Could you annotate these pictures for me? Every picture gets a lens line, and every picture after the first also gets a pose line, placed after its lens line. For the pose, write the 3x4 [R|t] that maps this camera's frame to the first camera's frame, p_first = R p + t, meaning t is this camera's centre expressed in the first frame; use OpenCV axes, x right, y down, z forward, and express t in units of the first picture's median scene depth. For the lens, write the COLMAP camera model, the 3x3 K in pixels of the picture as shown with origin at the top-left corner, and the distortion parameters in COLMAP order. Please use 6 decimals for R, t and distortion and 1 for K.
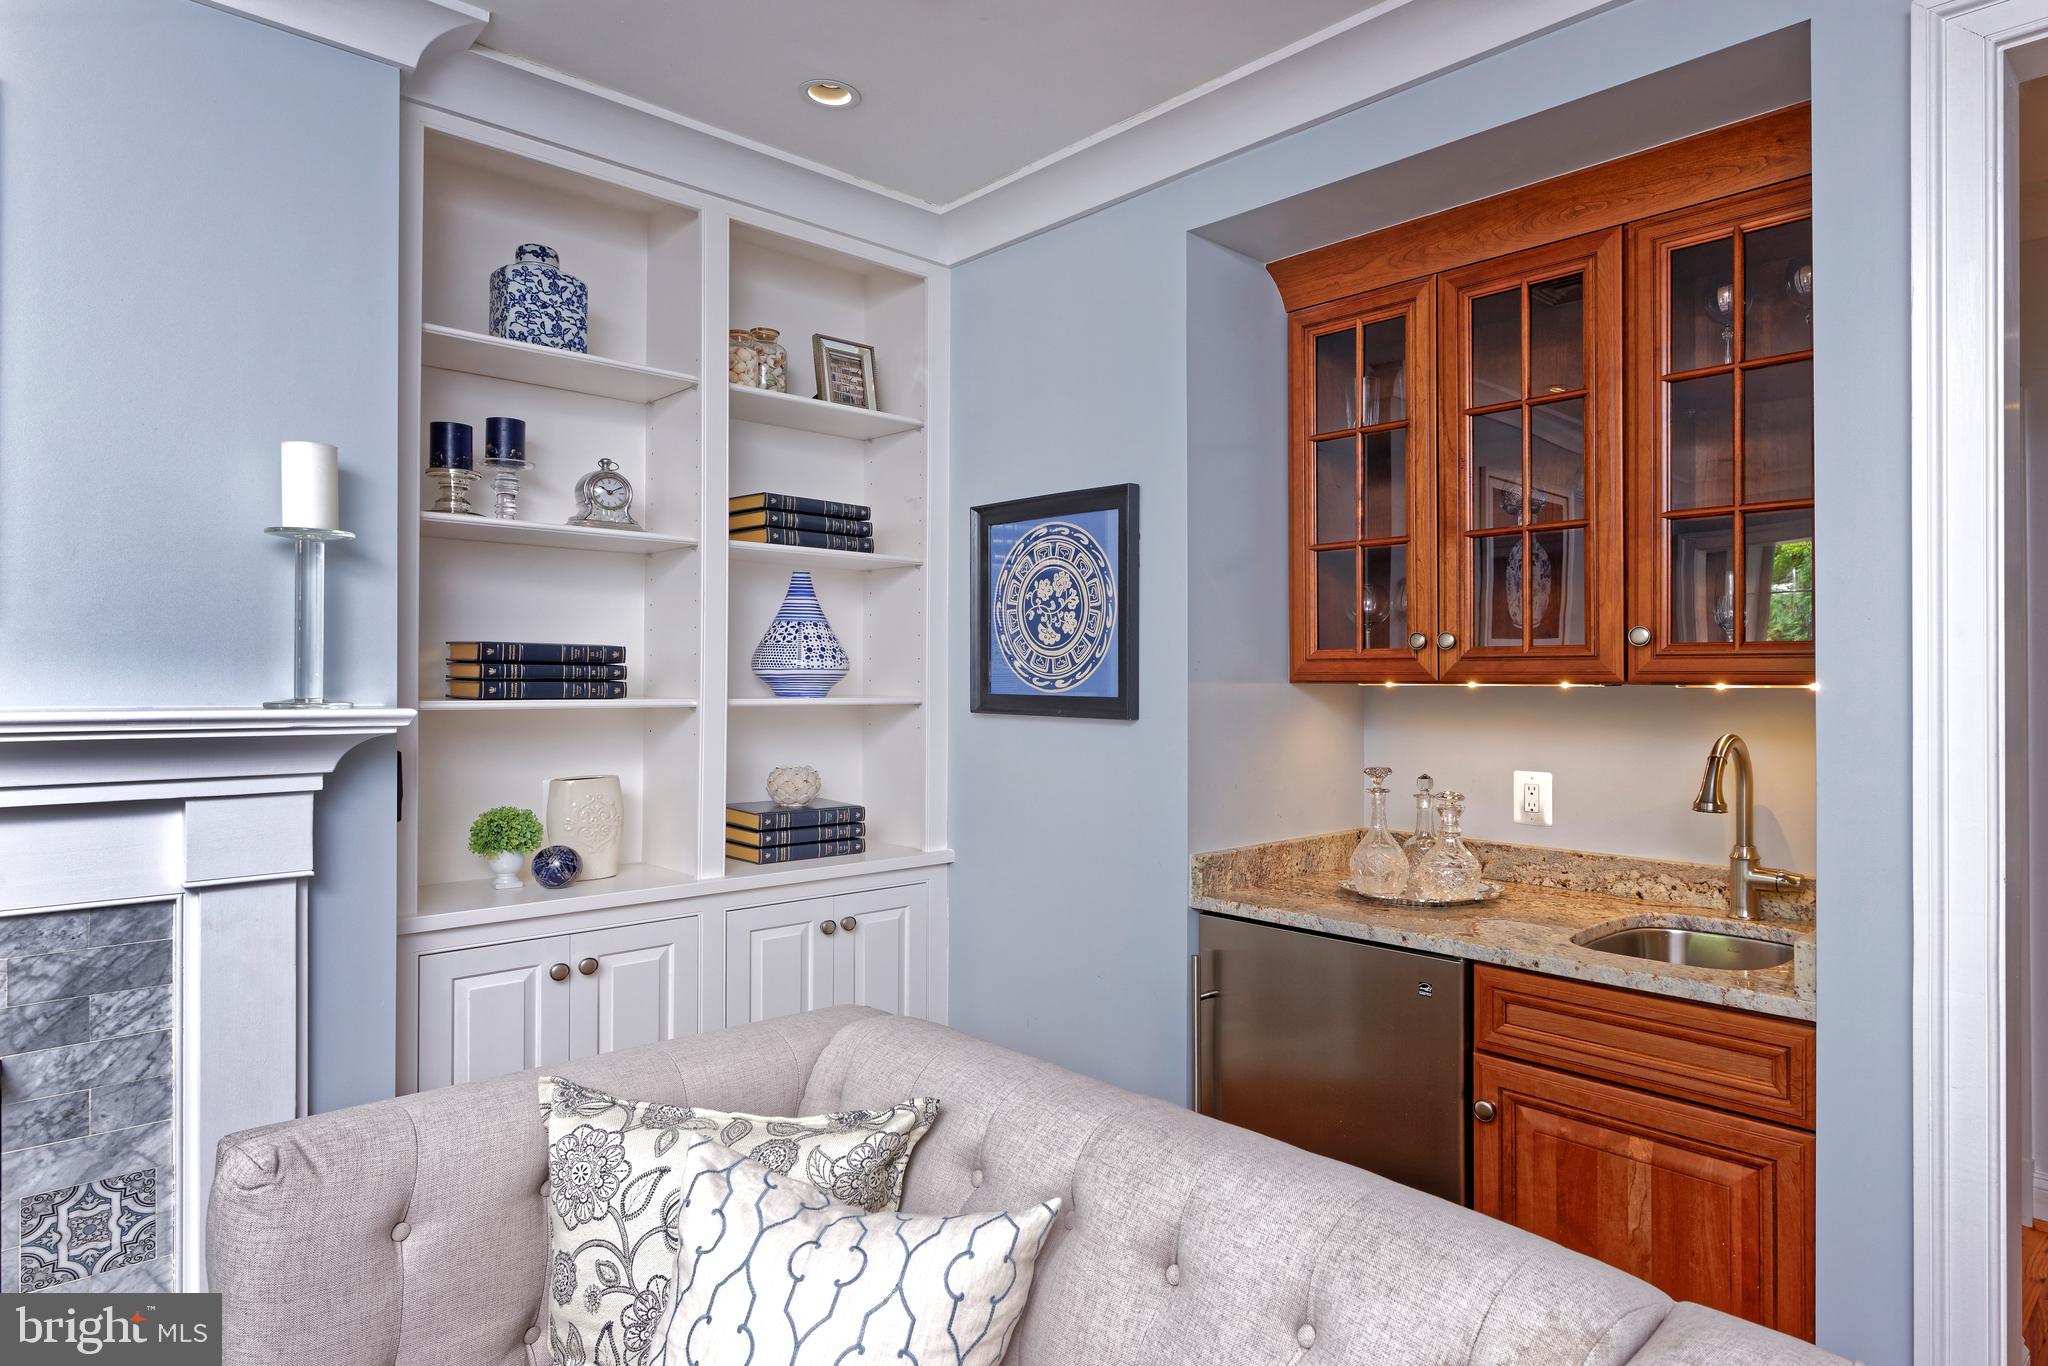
lens RADIAL K [[1123.9, 0, 1111.1], [0, 1123.9, 672.5], [0, 0, 1]] dist [-0.002598, -0.001046]
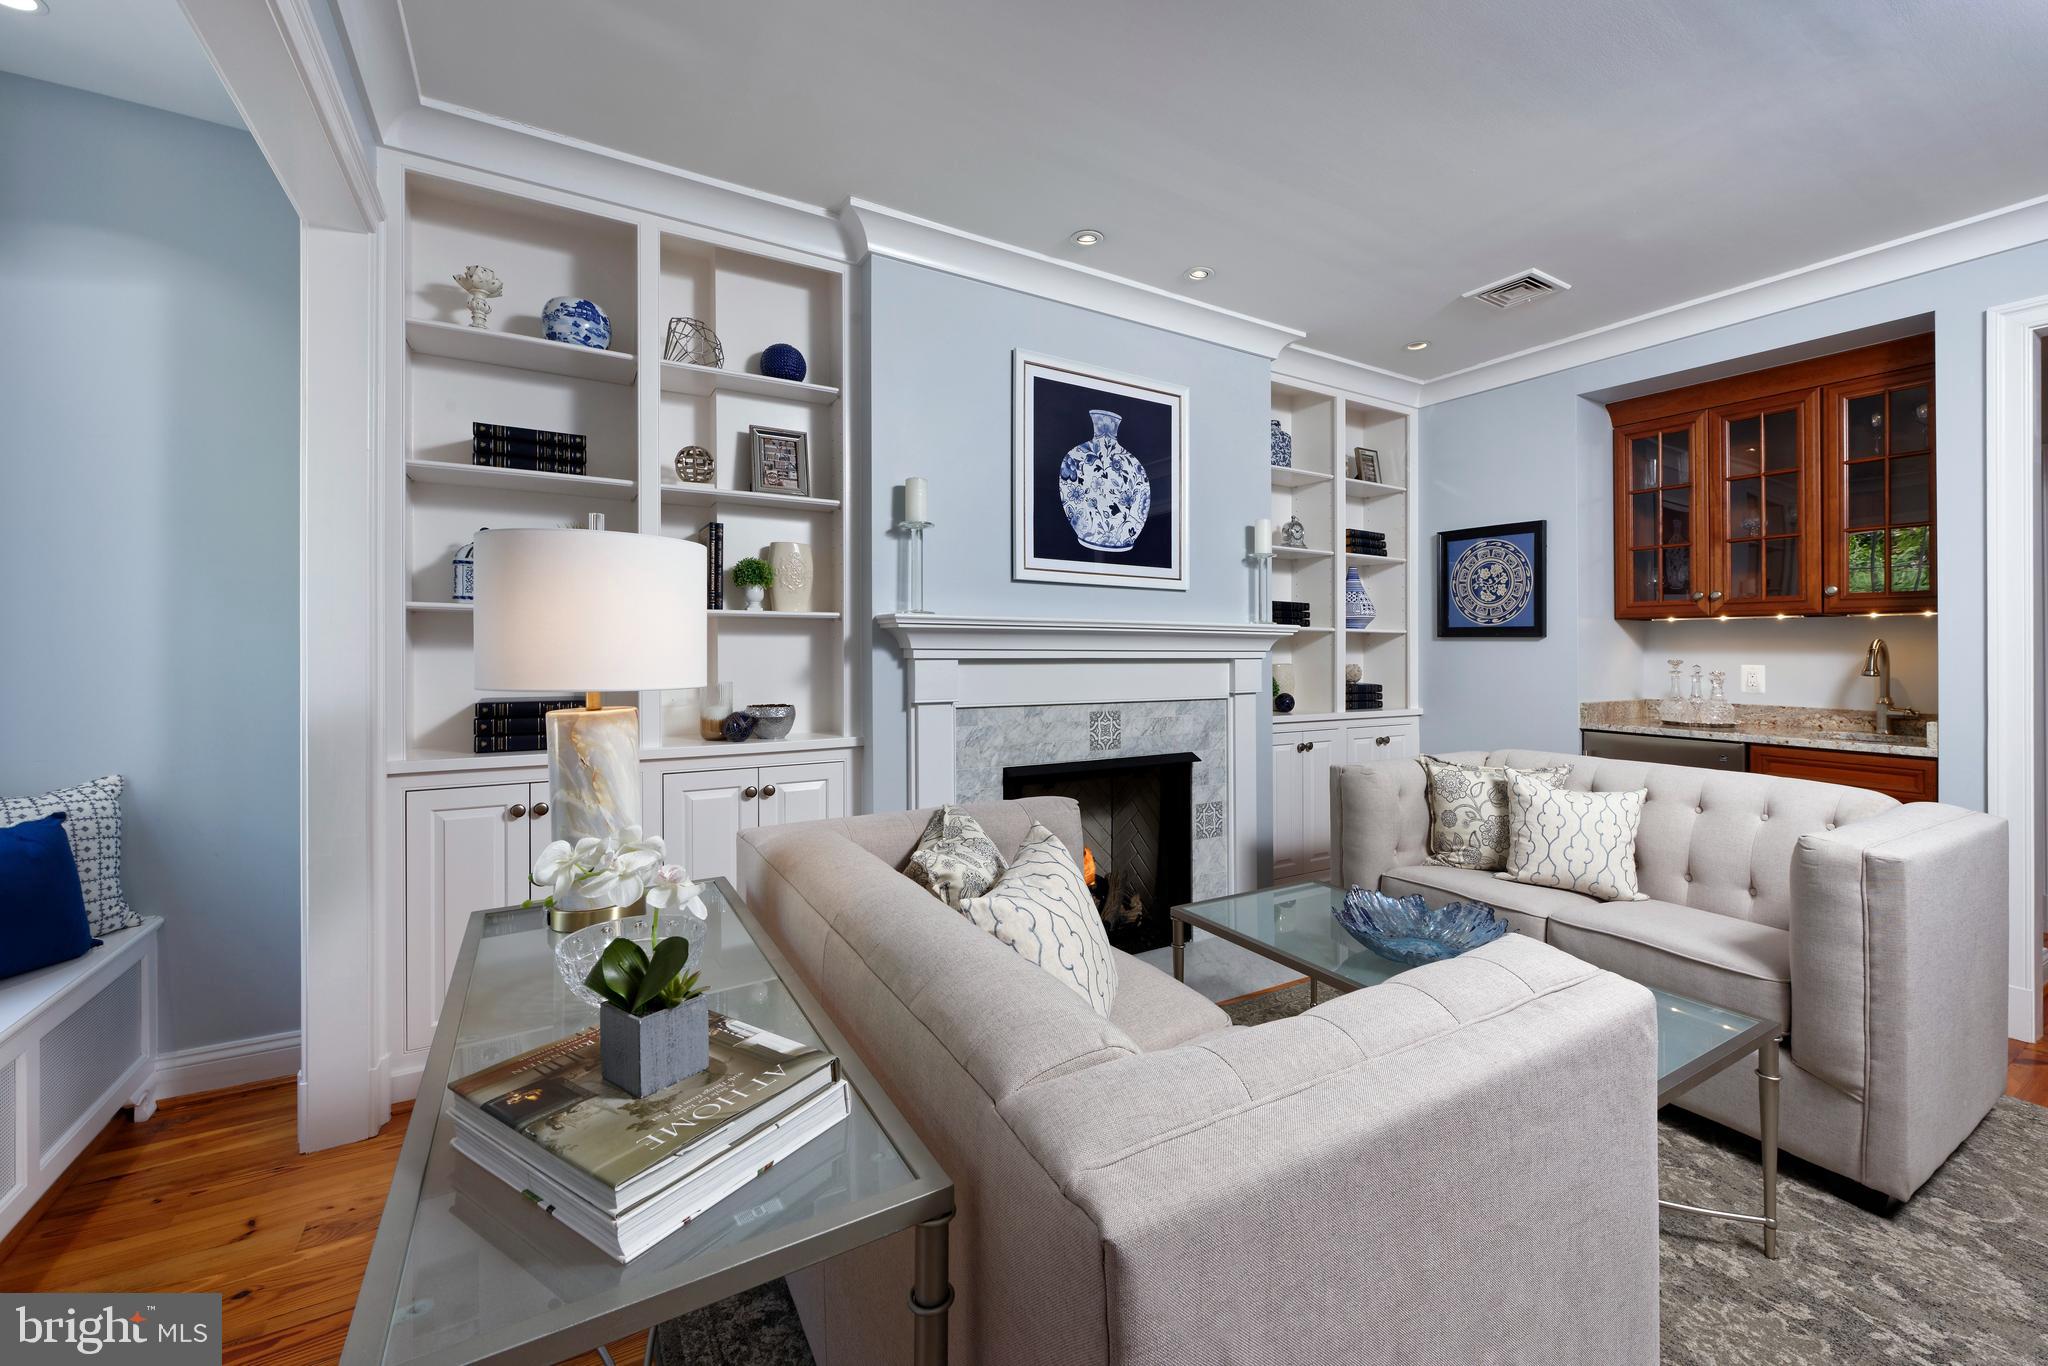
lens RADIAL K [[965.1, 0, 1025.8], [0, 965.1, 660.2], [0, 0, 1]] dist [0.001006, 0.000263]
pose [[0.989731, -0.006298, -0.142801, -0.644830], [0.007573, 0.999936, 0.008383, 0.061259], [0.142739, -0.009378, 0.989716, -0.837190]]
